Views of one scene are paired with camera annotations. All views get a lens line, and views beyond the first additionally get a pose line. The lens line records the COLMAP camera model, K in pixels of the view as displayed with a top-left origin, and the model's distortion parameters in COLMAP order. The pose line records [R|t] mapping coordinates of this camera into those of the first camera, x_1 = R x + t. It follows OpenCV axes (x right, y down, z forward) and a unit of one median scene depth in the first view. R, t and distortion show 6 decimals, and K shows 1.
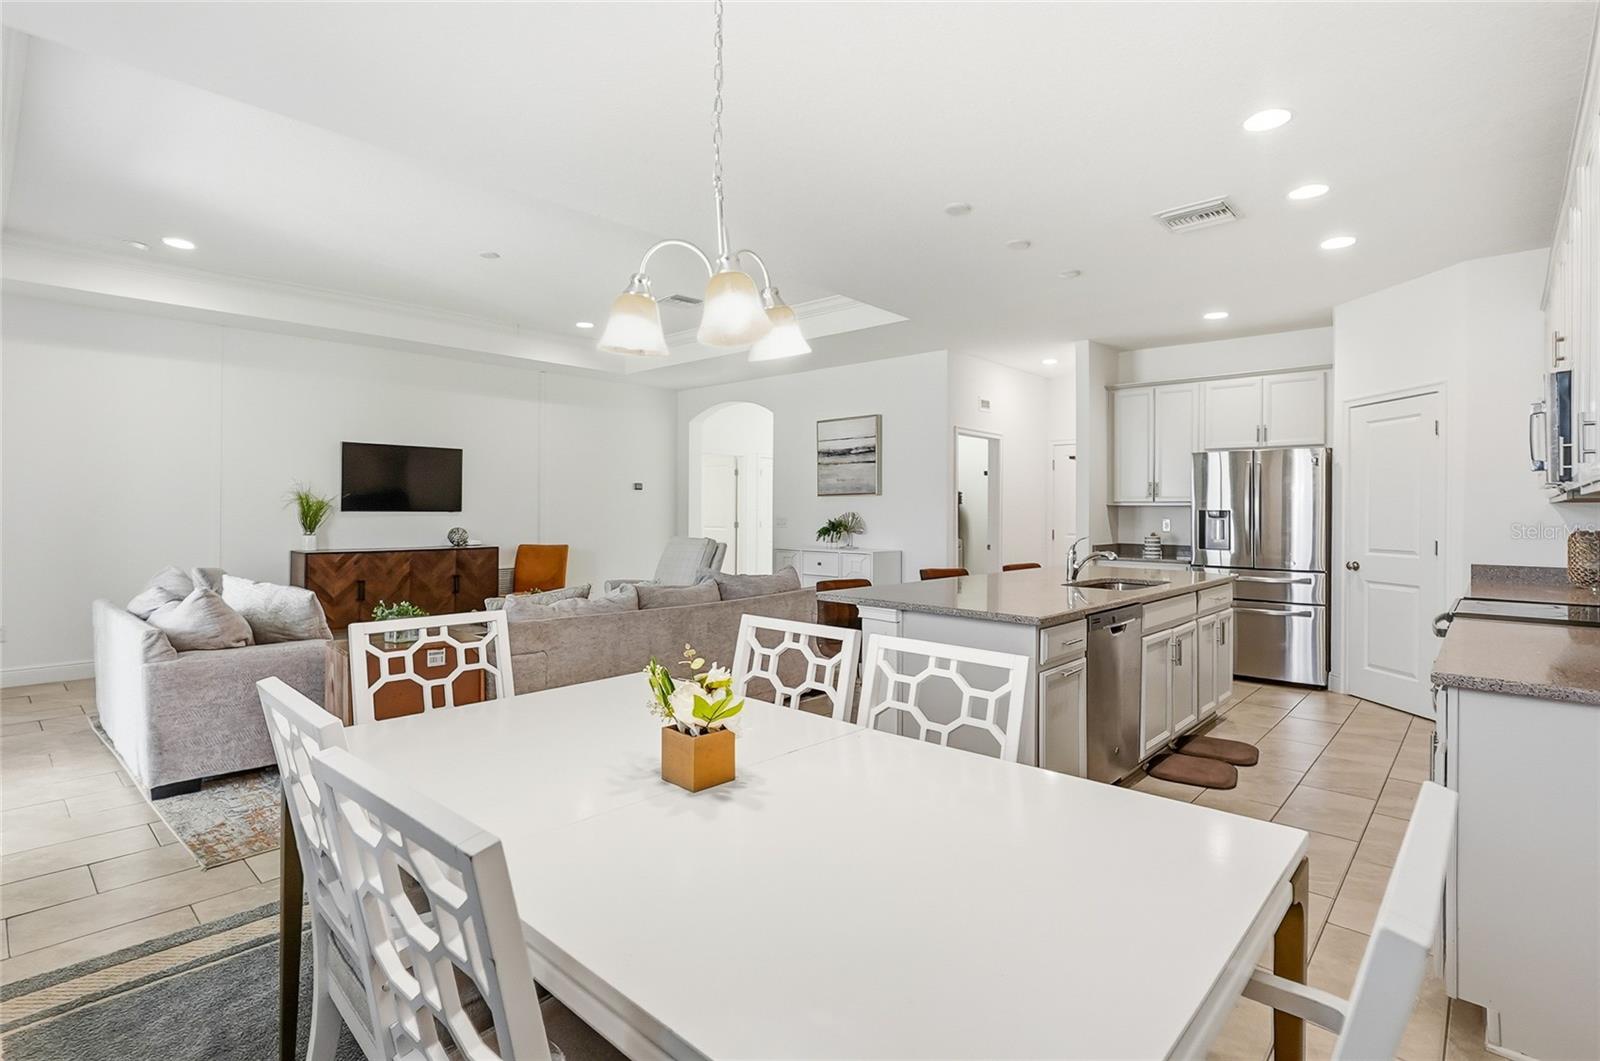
lens RADIAL K [[757.7, 0, 800.2], [0, 757.7, 515.4], [0, 0, 1]] dist [-0.004291, 0.002847]
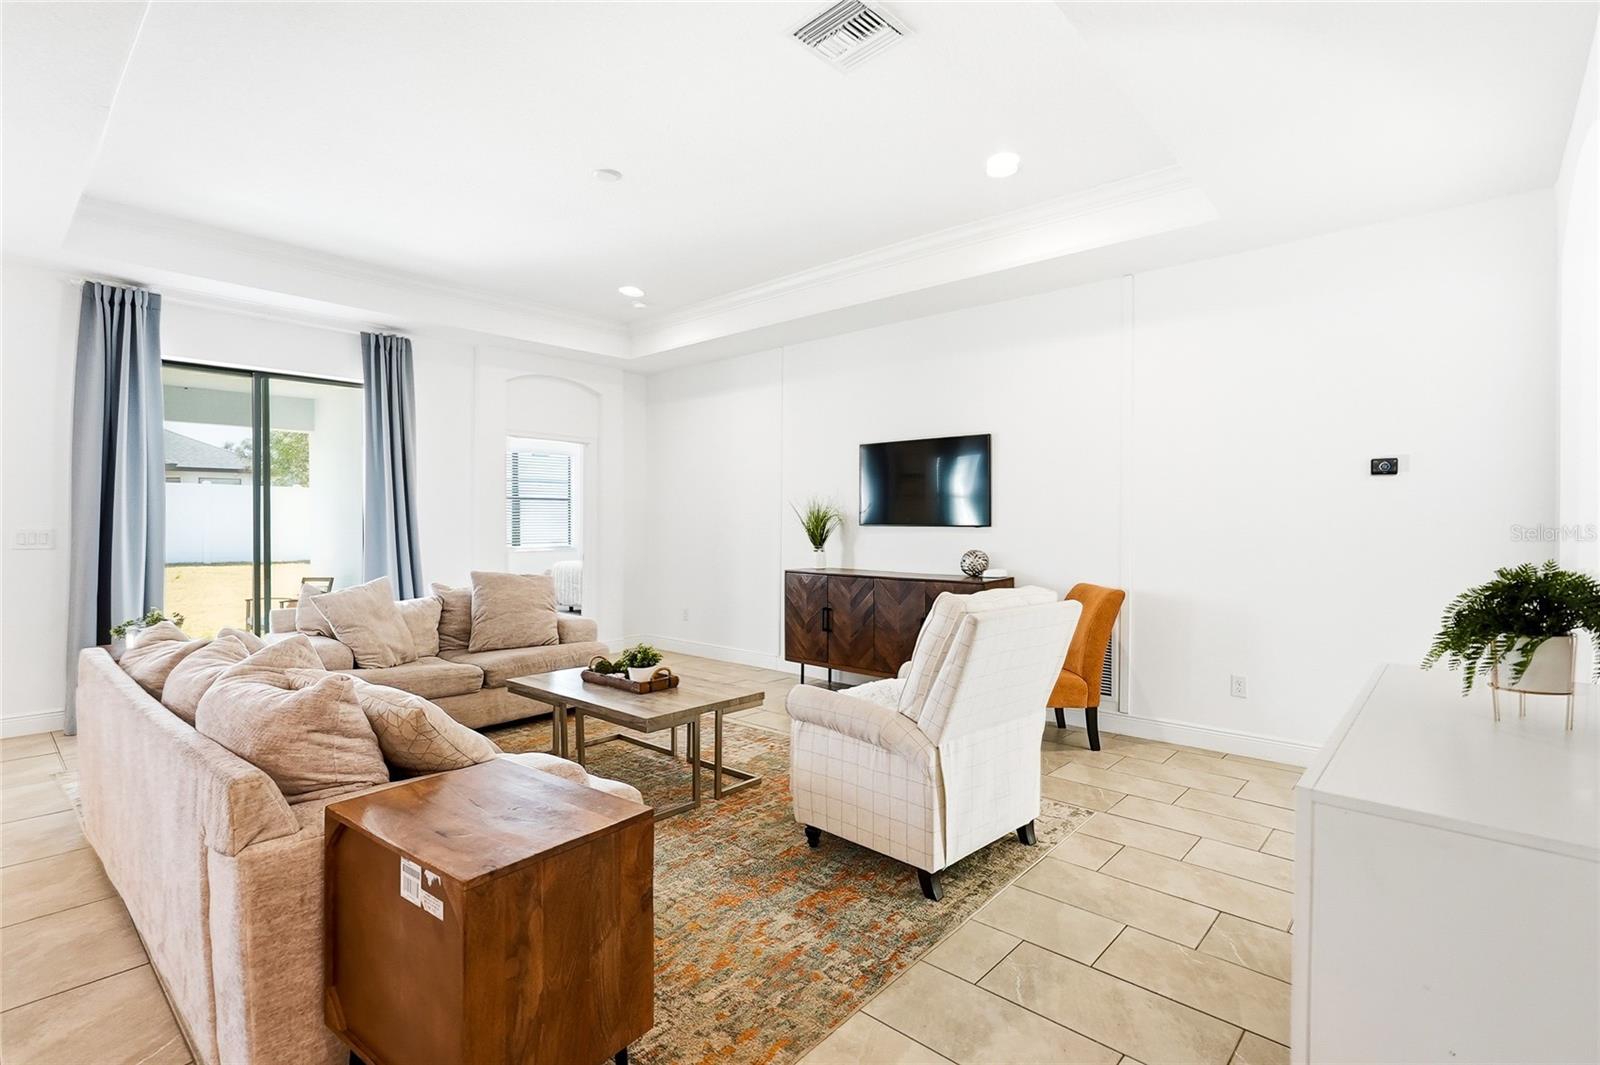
lens RADIAL K [[757.7, 0, 803.9], [0, 757.7, 526.1], [0, 0, 1]] dist [-0.004291, 0.002847]
pose [[0.019145, 0.000008, -0.999817, 0.245451], [-0.008339, 0.999965, -0.000151, -0.004579], [0.999782, 0.008341, 0.019144, 0.878092]]
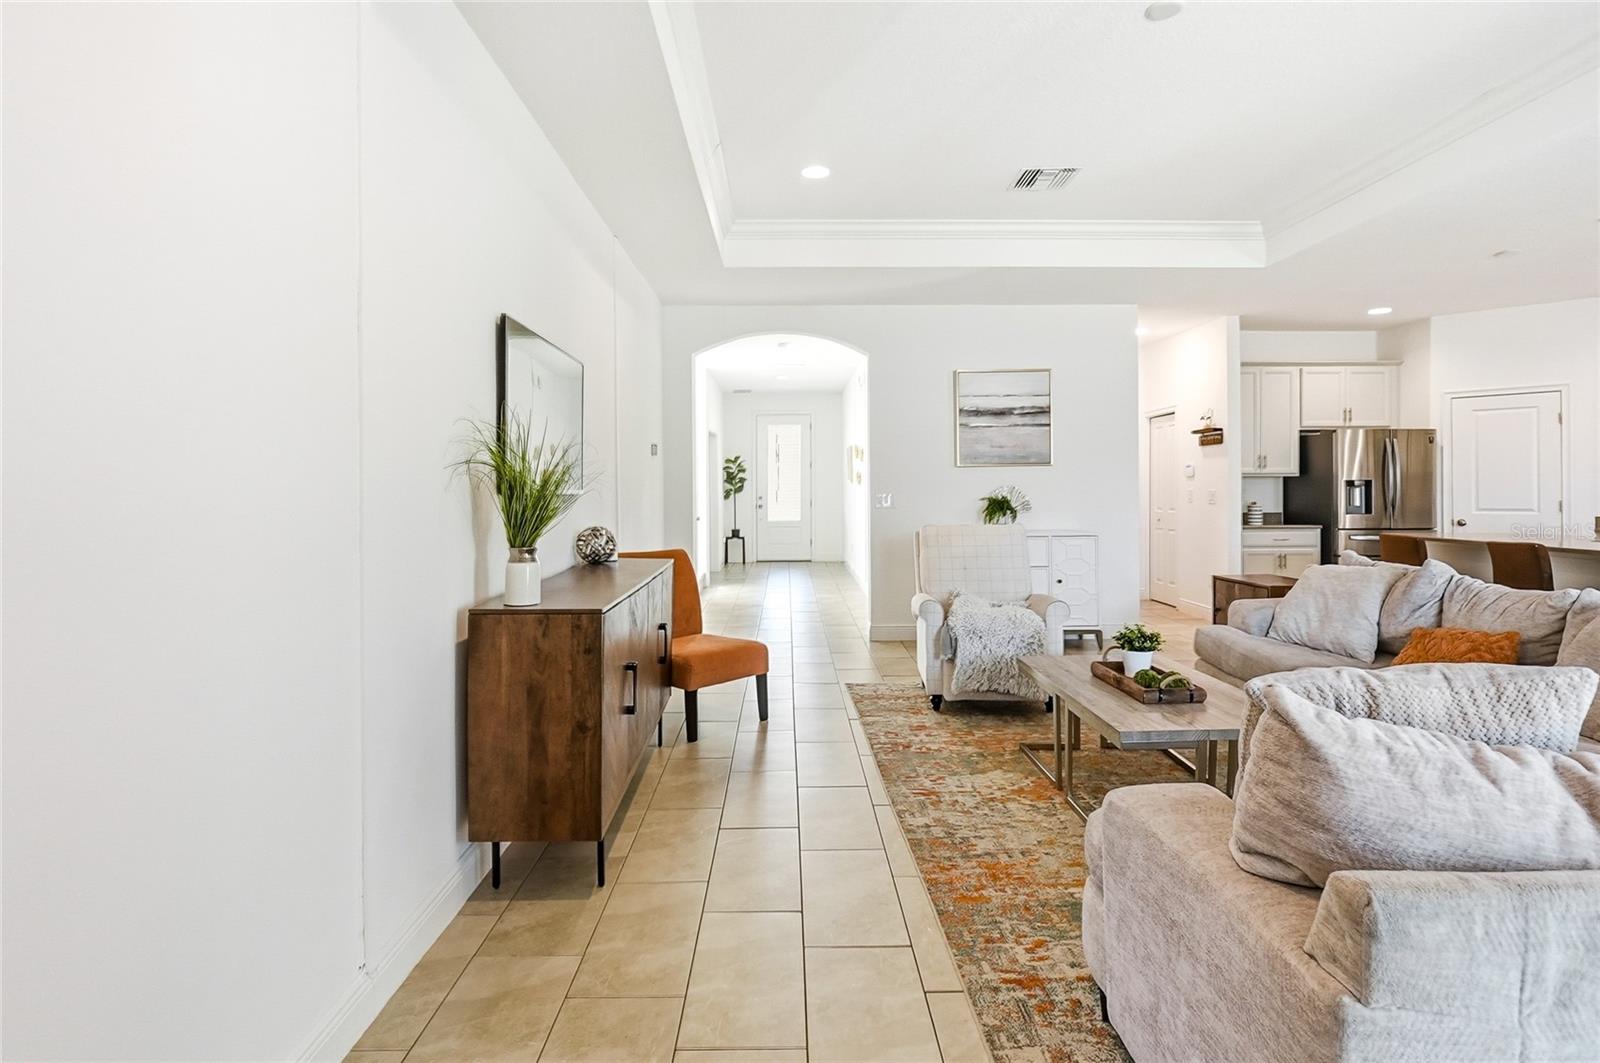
lens RADIAL K [[757.7, 0, 794.8], [0, 757.7, 493.0], [0, 0, 1]] dist [-0.004291, 0.002847]
pose [[0.742159, -0.009170, 0.670161, -0.693213], [0.017156, 0.999839, -0.005318, 0.003398], [-0.670004, 0.015444, 0.742196, 0.594663]]
